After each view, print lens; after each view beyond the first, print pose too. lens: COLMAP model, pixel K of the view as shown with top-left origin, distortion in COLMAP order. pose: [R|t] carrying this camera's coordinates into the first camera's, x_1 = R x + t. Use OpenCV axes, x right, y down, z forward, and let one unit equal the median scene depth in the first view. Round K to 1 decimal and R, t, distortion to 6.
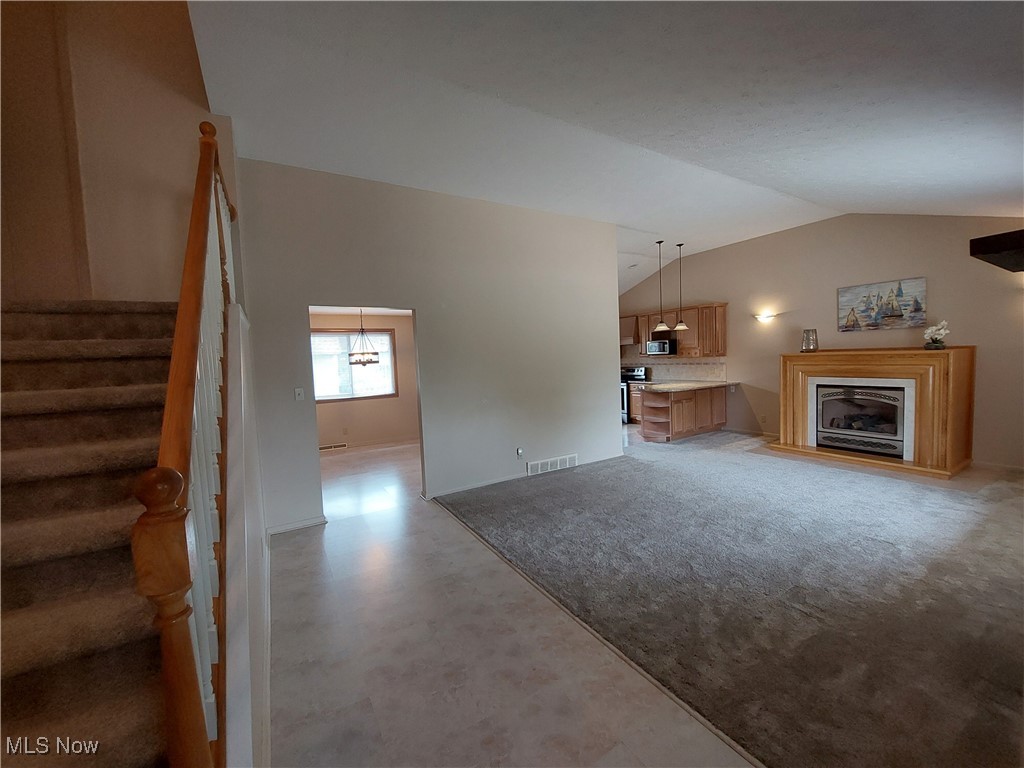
lens RADIAL K [[408.9, 0, 512.0], [0, 408.9, 384.0], [0, 0, 1]] dist [-0.000407, -0.000016]
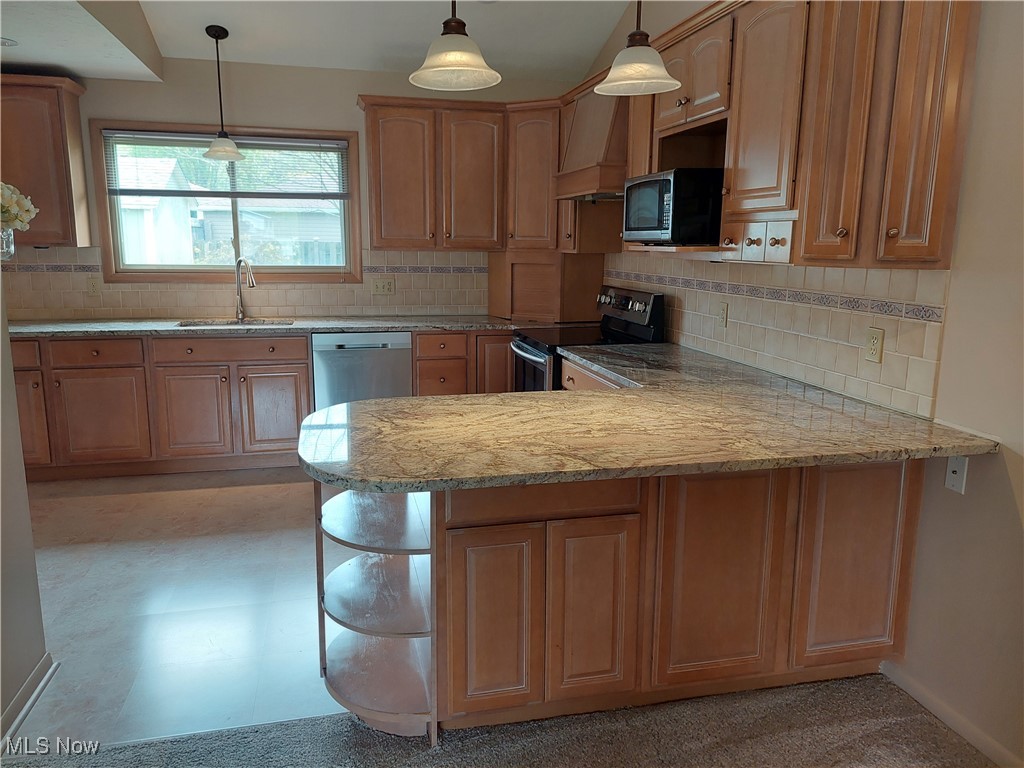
lens RADIAL K [[718.1, 0, 512.0], [0, 718.1, 384.0], [0, 0, 1]] dist [0.052243, 0.000435]
pose [[0.950286, 0.107967, -0.292060, 0.450337], [-0.066800, 0.986812, 0.147448, -0.054584], [0.304128, -0.120608, 0.944966, 0.673335]]
